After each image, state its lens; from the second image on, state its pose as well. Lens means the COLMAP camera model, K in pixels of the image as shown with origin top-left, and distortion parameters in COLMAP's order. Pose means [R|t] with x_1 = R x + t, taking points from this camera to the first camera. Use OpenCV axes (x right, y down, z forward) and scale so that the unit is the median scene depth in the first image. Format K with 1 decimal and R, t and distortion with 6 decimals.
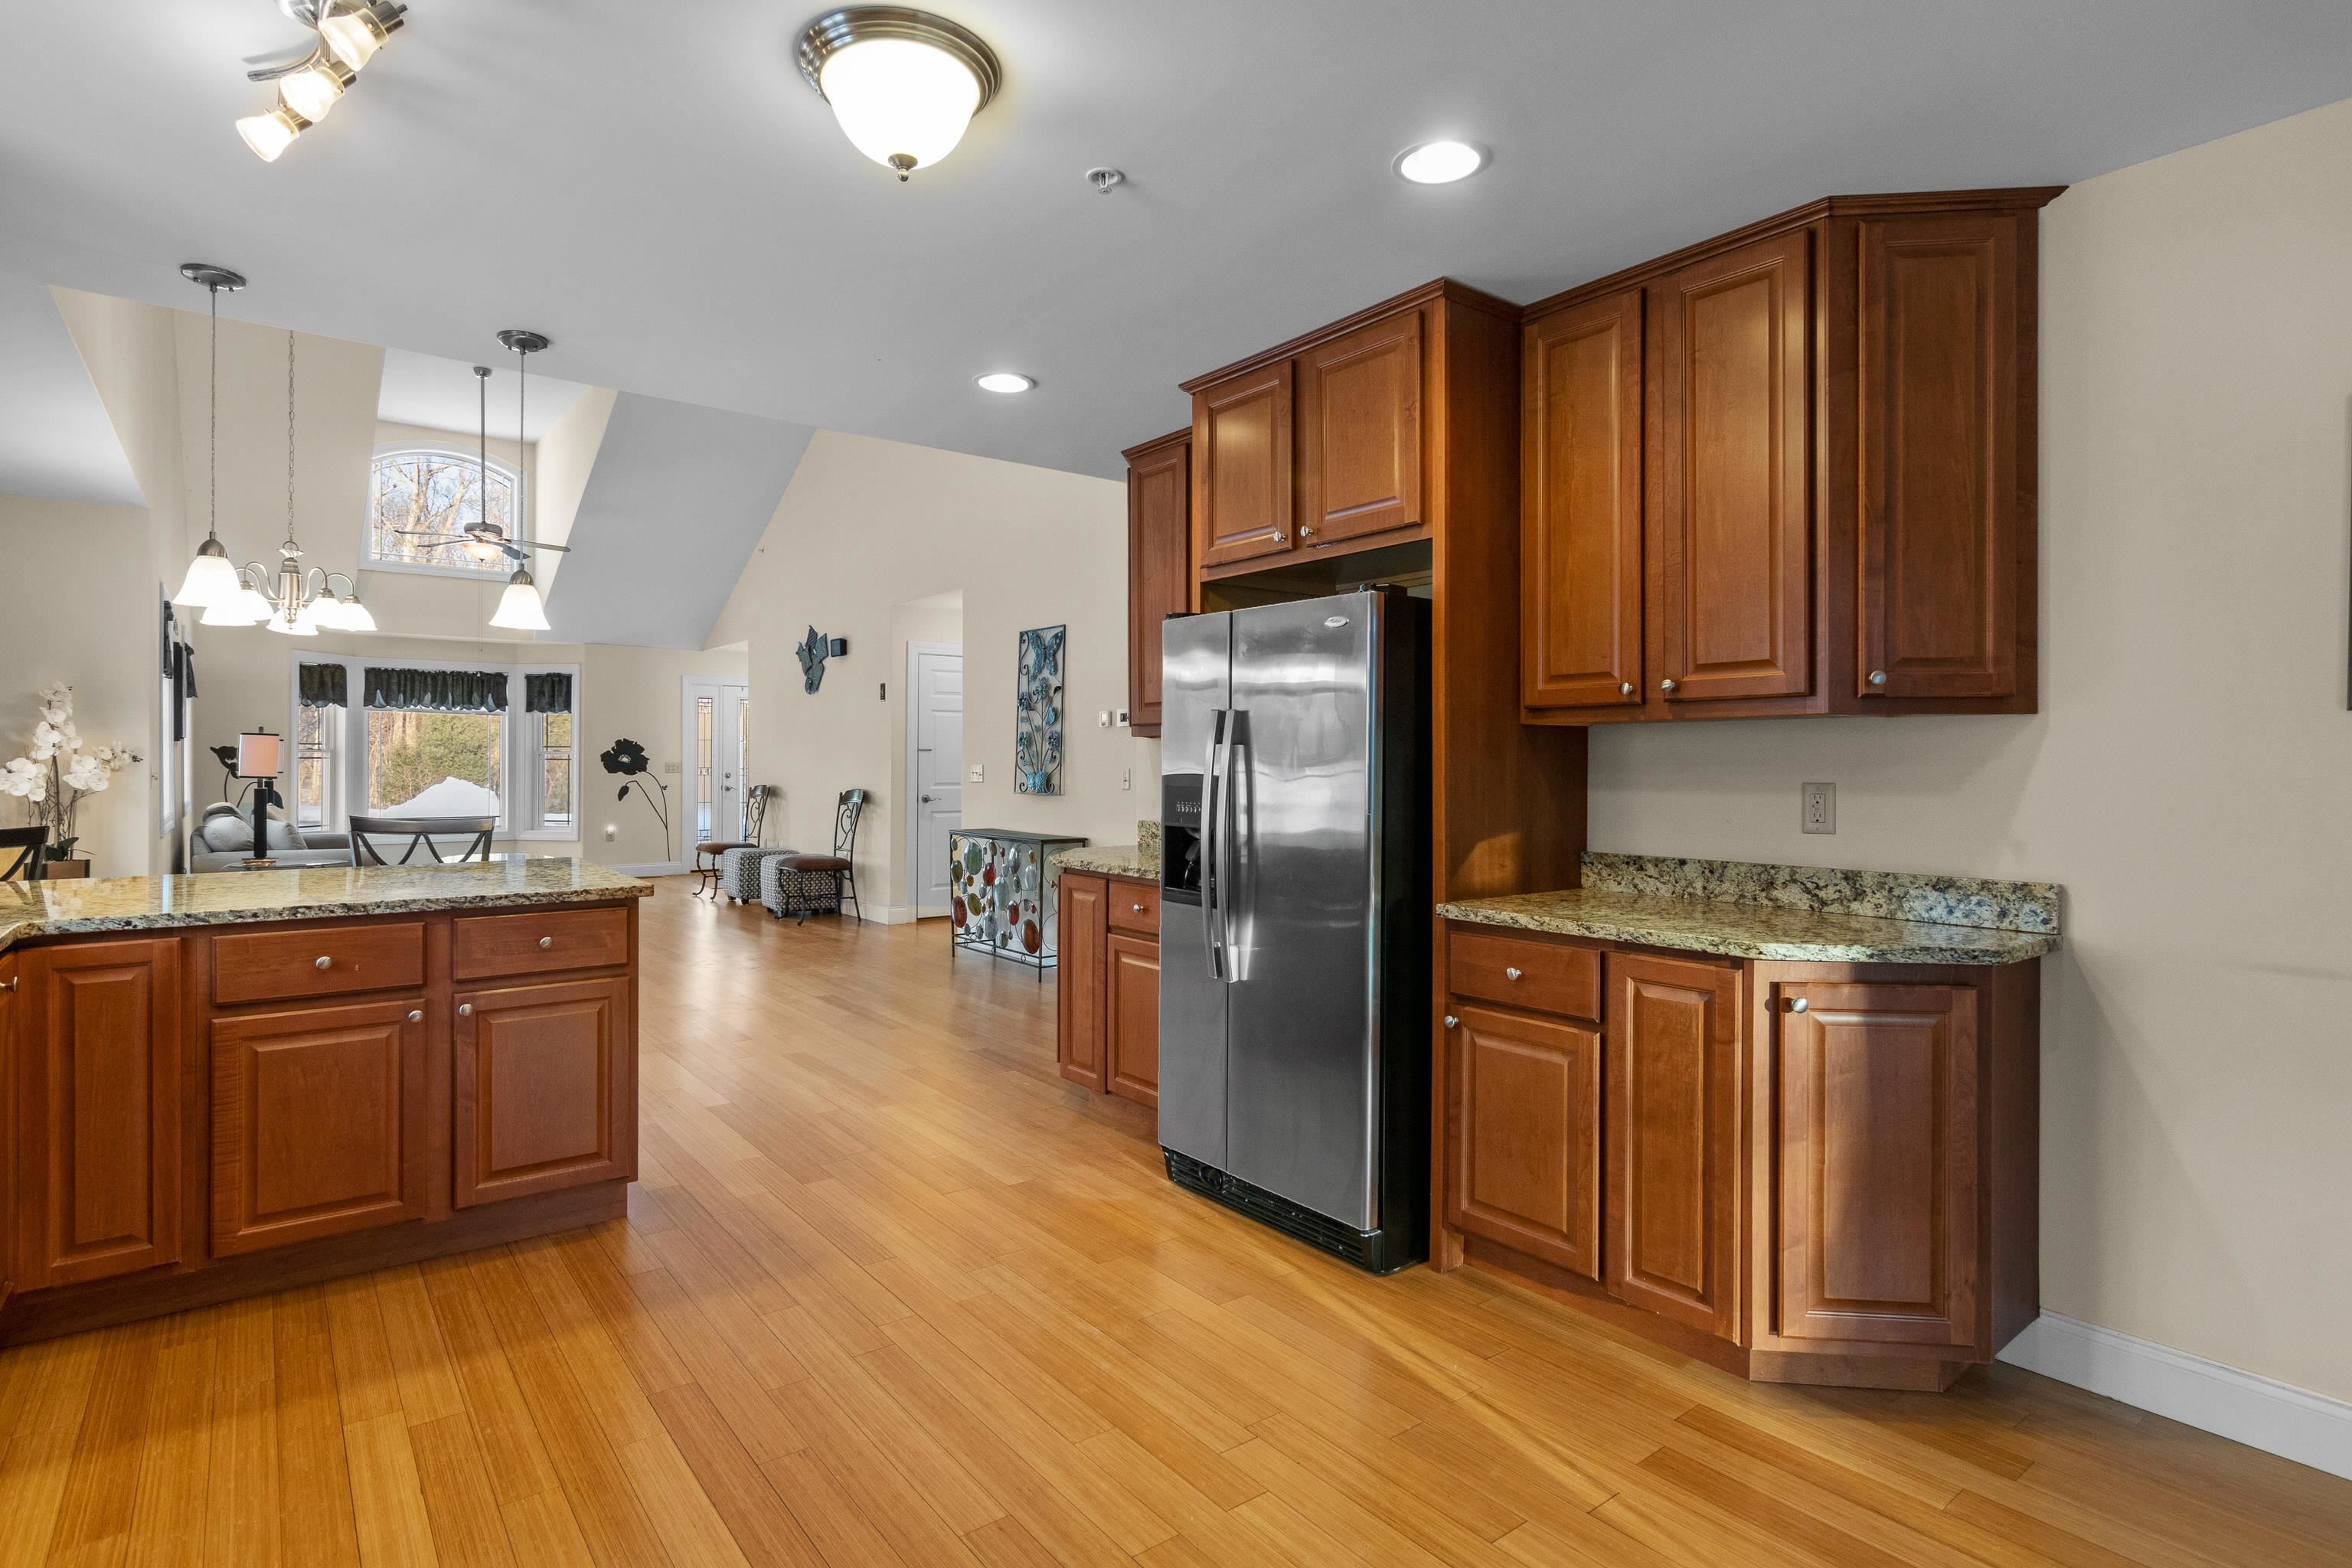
lens RADIAL K [[1206.7, 0, 1227.6], [0, 1206.7, 770.0], [0, 0, 1]] dist [-0.004483, -0.000249]
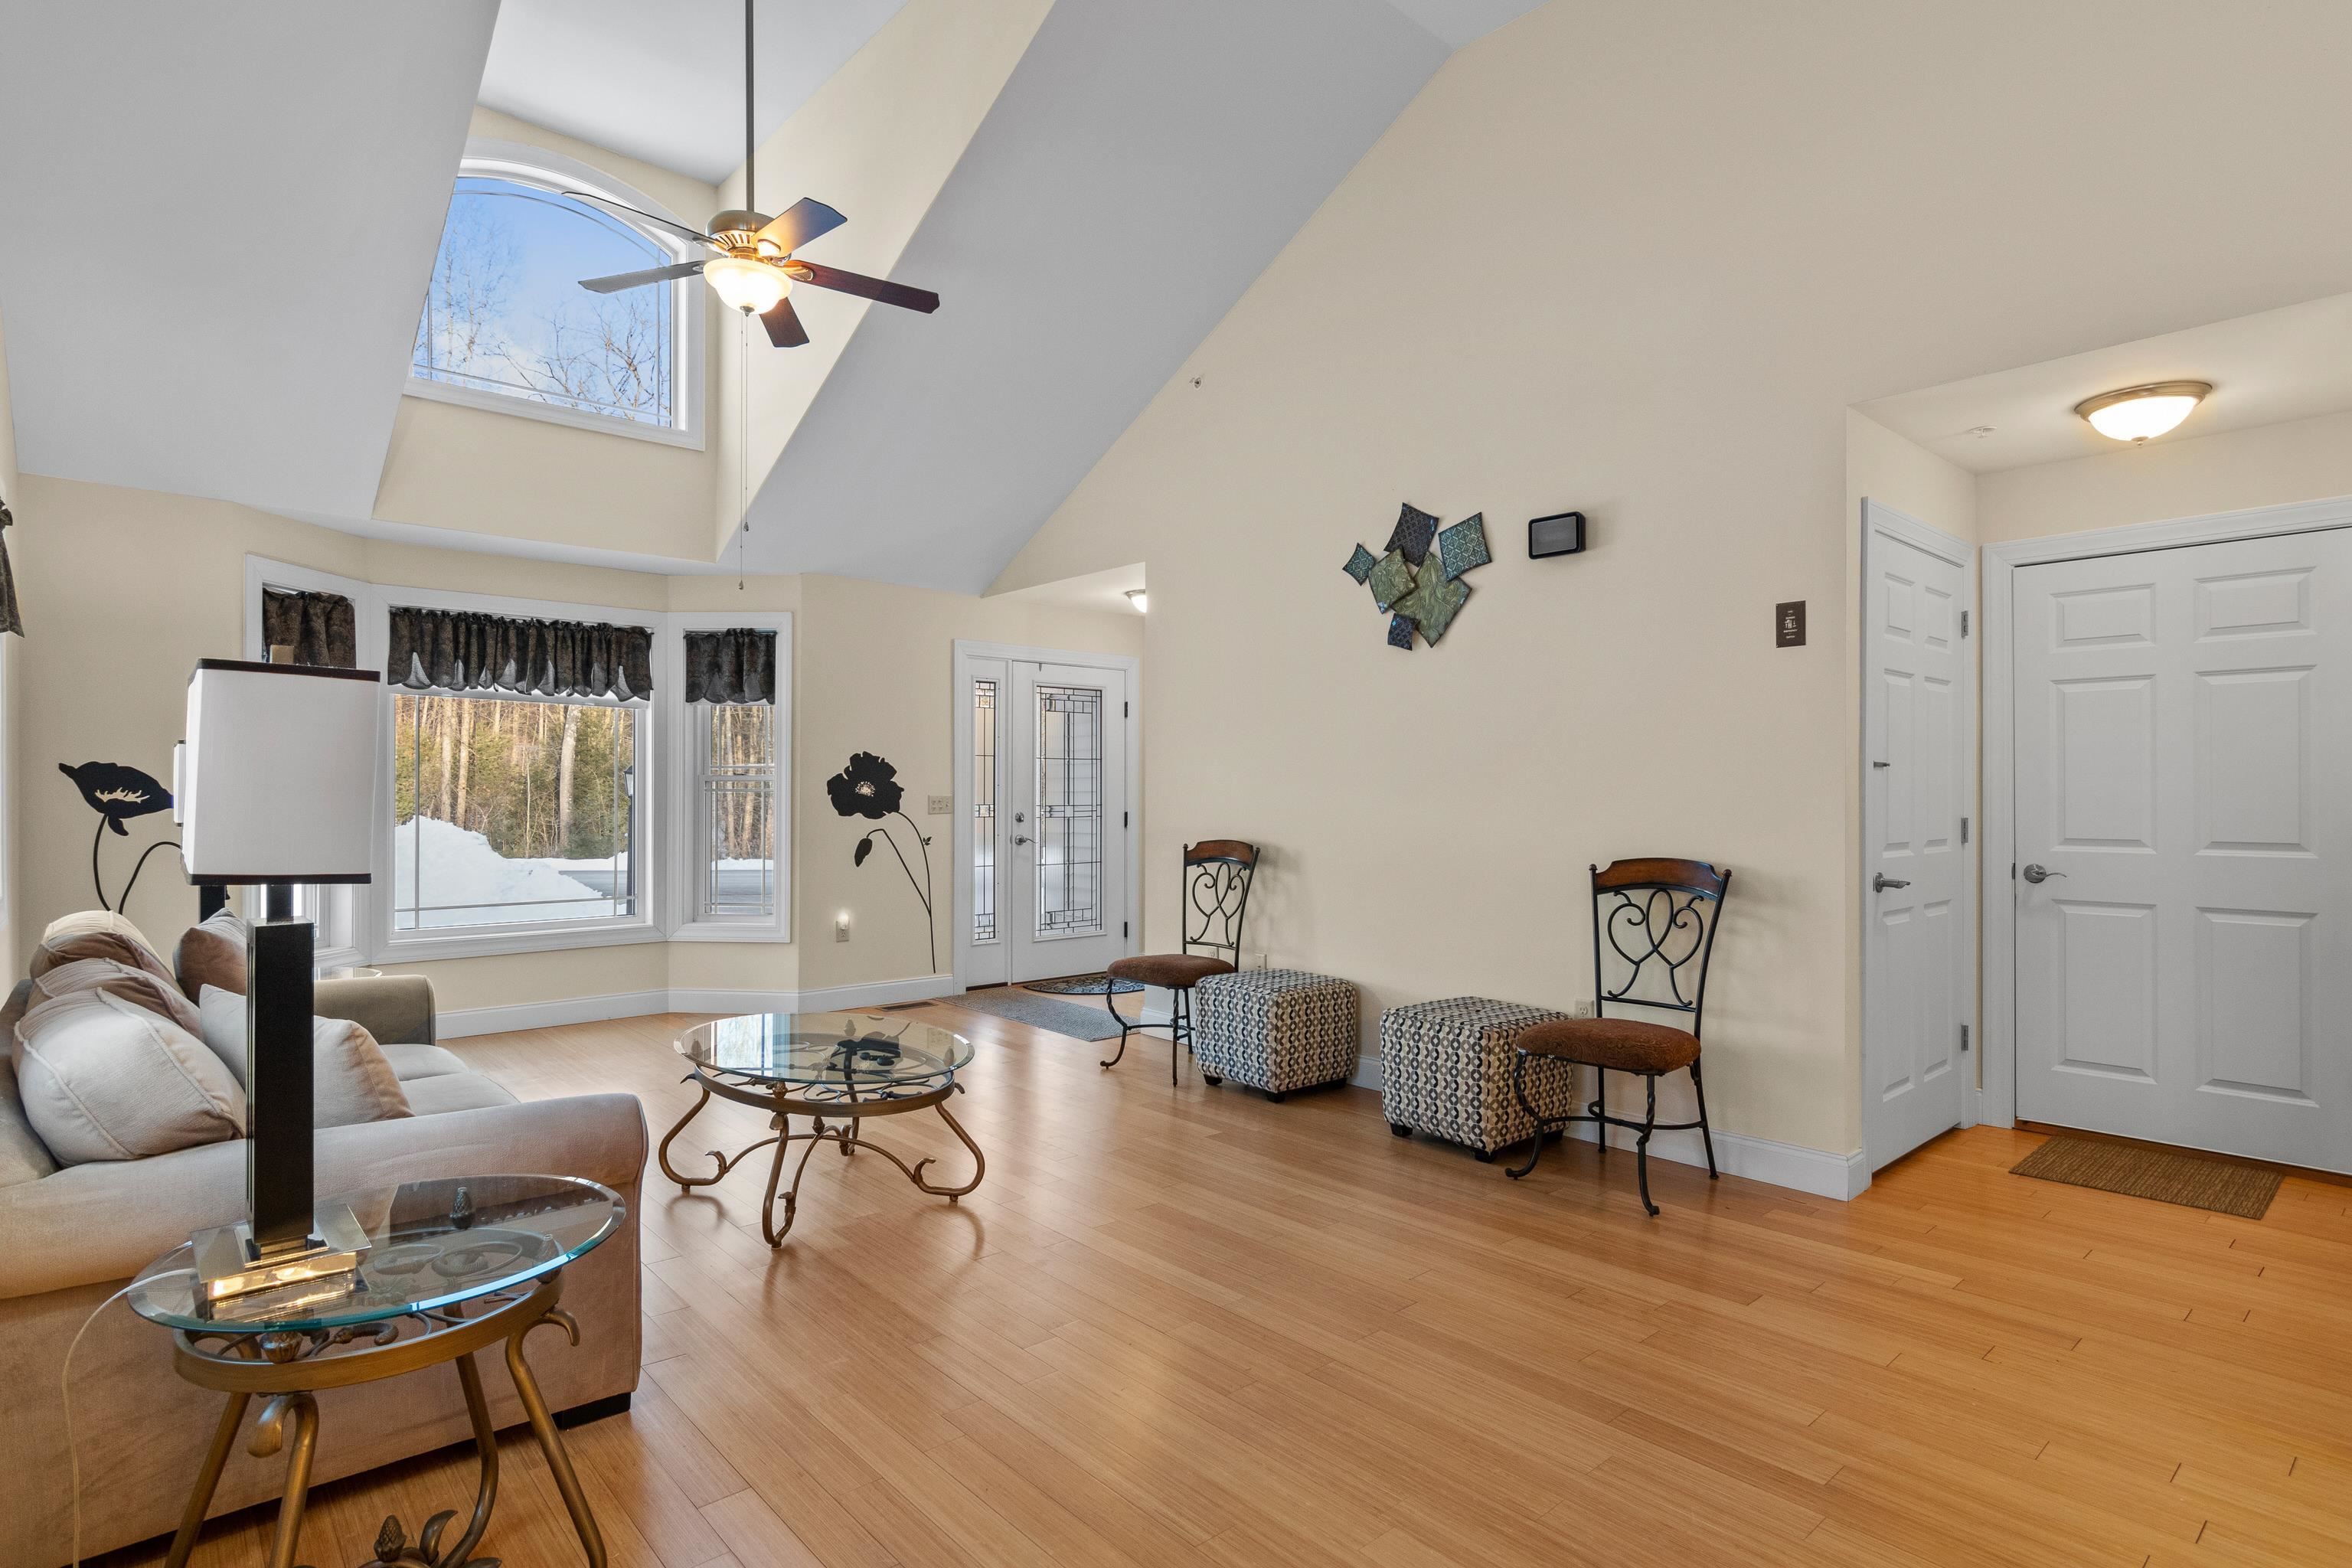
lens RADIAL K [[1206.7, 0, 1217.4], [0, 1206.7, 792.3], [0, 0, 1]] dist [-0.004483, -0.000249]
pose [[0.998125, -0.002362, 0.061170, -0.387019], [0.002674, 0.999984, -0.005011, -0.004779], [-0.061157, 0.005165, 0.998115, 0.460944]]
